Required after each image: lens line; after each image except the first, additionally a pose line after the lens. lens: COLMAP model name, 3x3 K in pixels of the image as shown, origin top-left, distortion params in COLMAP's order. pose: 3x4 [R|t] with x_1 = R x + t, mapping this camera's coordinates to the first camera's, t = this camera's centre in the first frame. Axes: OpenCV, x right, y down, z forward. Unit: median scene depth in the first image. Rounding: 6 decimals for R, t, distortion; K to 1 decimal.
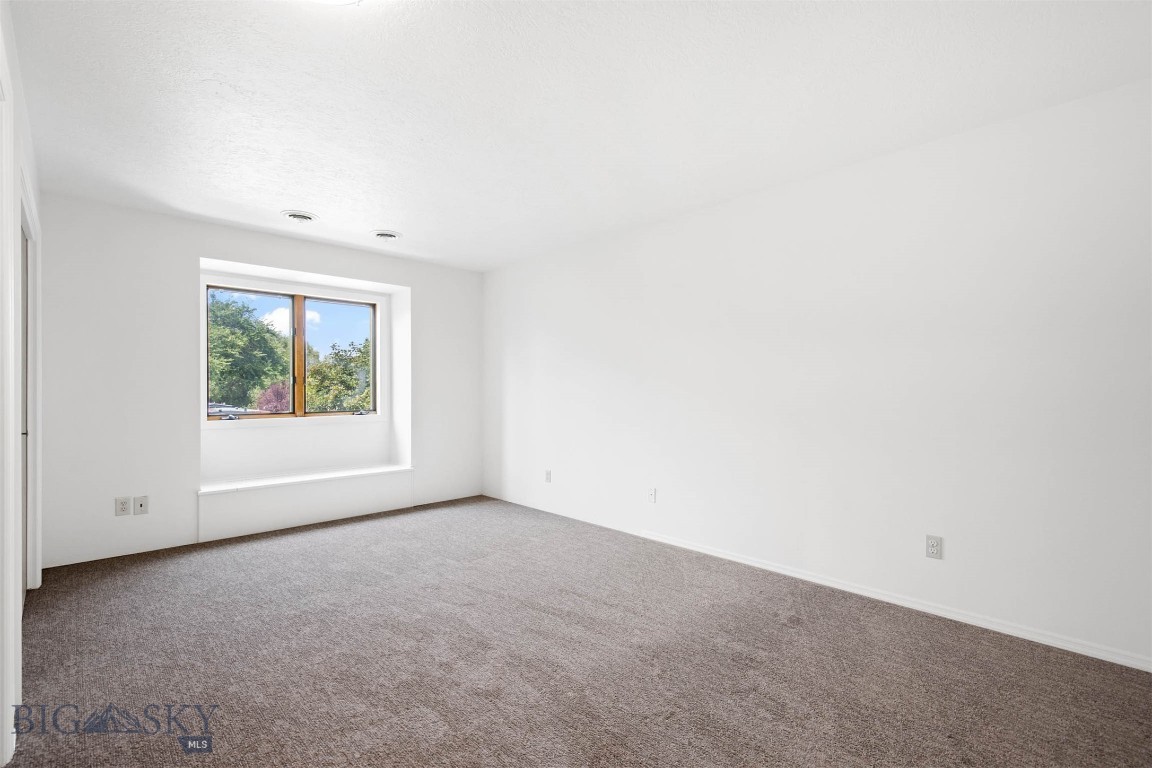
lens RADIAL K [[513.5, 0, 579.7], [0, 513.5, 390.7], [0, 0, 1]] dist [0.003653, 0.000312]
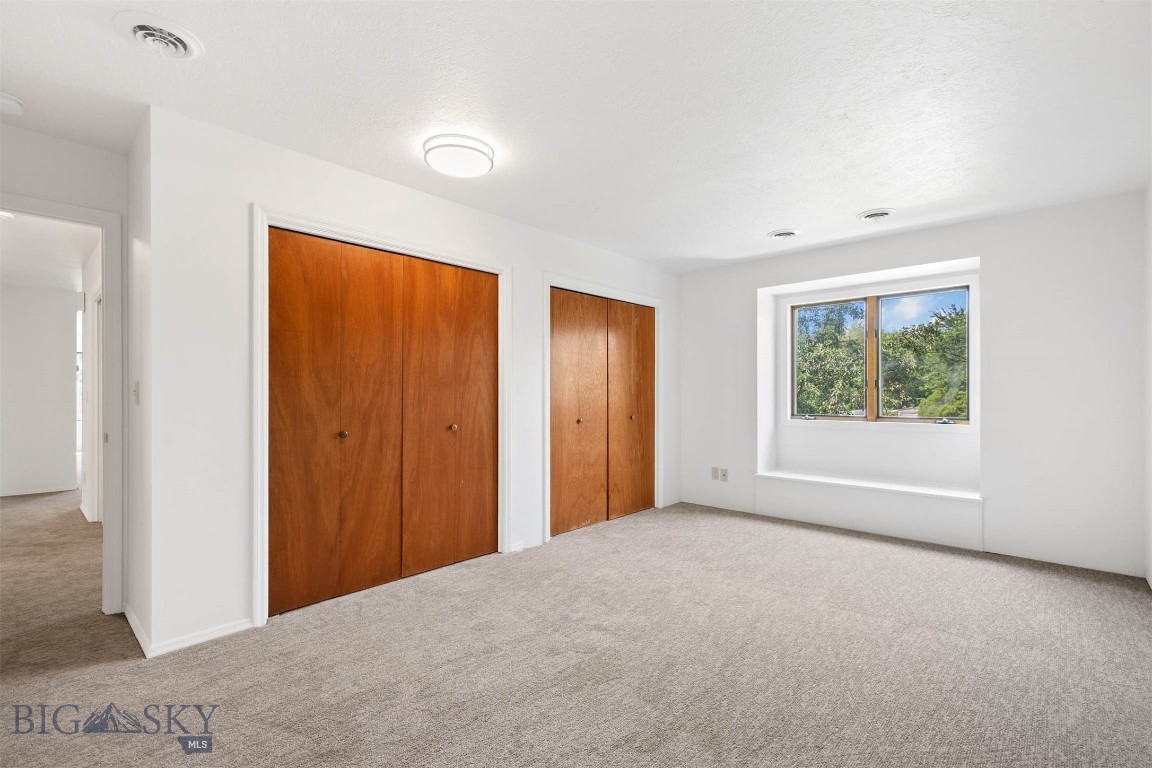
lens RADIAL K [[513.5, 0, 579.7], [0, 513.5, 390.7], [0, 0, 1]] dist [0.003653, 0.000312]
pose [[0.060739, -0.003317, -0.998148, 0.486684], [-0.002721, 0.999990, -0.003489, -0.002411], [0.998150, 0.002928, 0.060729, 0.475210]]
